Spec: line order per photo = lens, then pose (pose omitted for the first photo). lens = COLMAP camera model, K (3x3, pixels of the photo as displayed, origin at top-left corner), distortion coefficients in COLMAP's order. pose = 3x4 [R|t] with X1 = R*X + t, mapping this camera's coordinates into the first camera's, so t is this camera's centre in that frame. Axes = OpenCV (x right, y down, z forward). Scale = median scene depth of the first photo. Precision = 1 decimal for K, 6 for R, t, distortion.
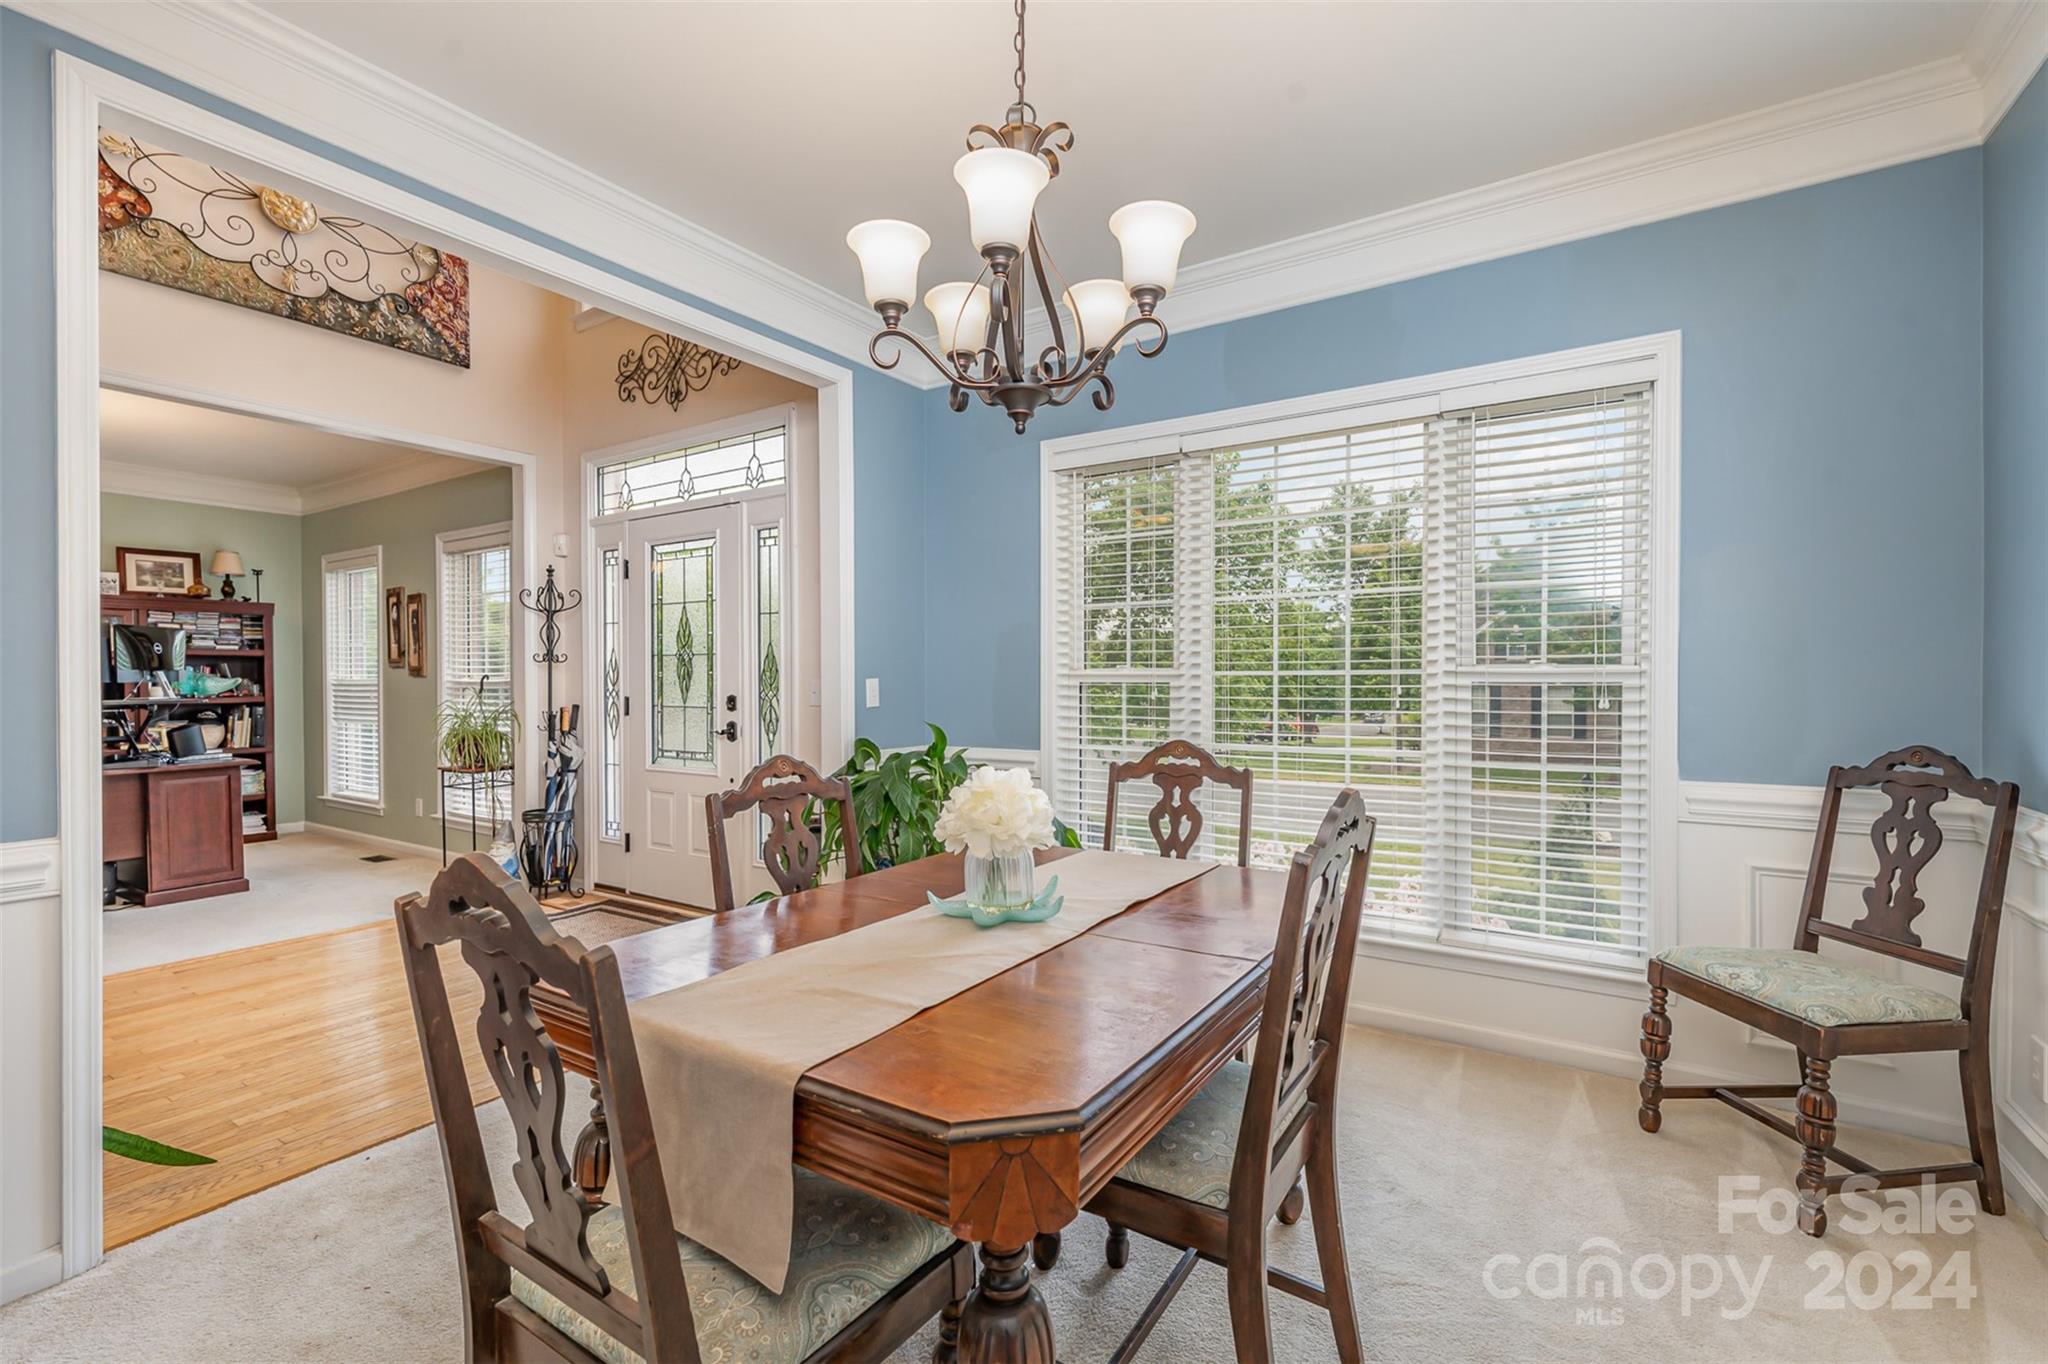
lens RADIAL K [[914.1, 0, 1014.5], [0, 914.1, 687.5], [0, 0, 1]] dist [0.004425, 0.000673]
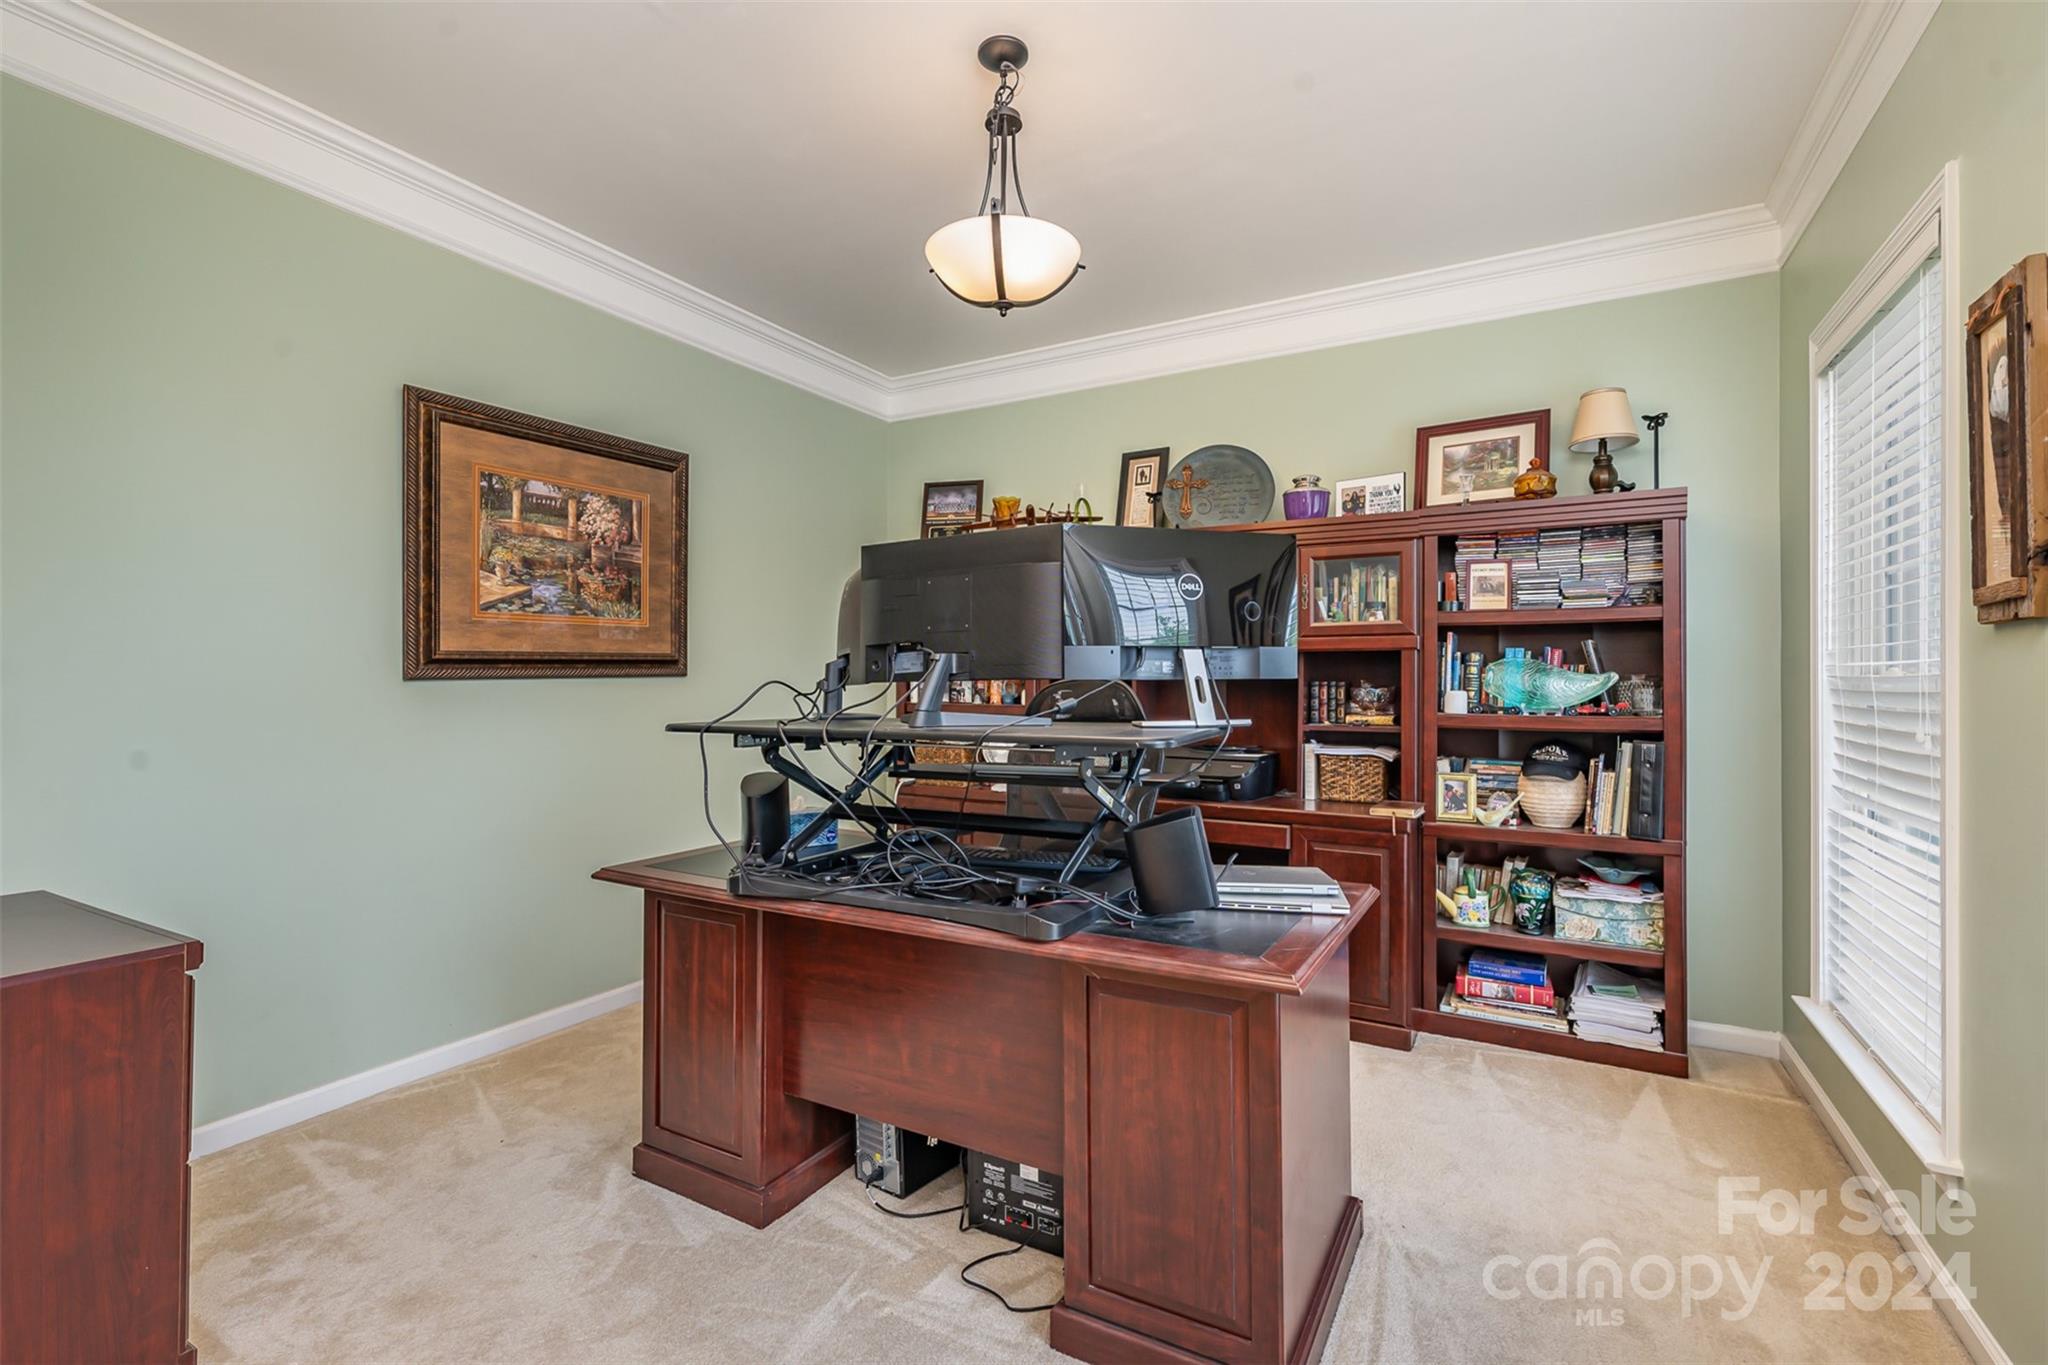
lens RADIAL K [[914.1, 0, 1024.9], [0, 914.1, 683.7], [0, 0, 1]] dist [0.004425, 0.000673]
pose [[0.067237, 0.006054, -0.997719, -0.448790], [-0.012011, 0.999914, 0.005258, -0.004251], [0.997665, 0.011630, 0.067304, 0.720772]]
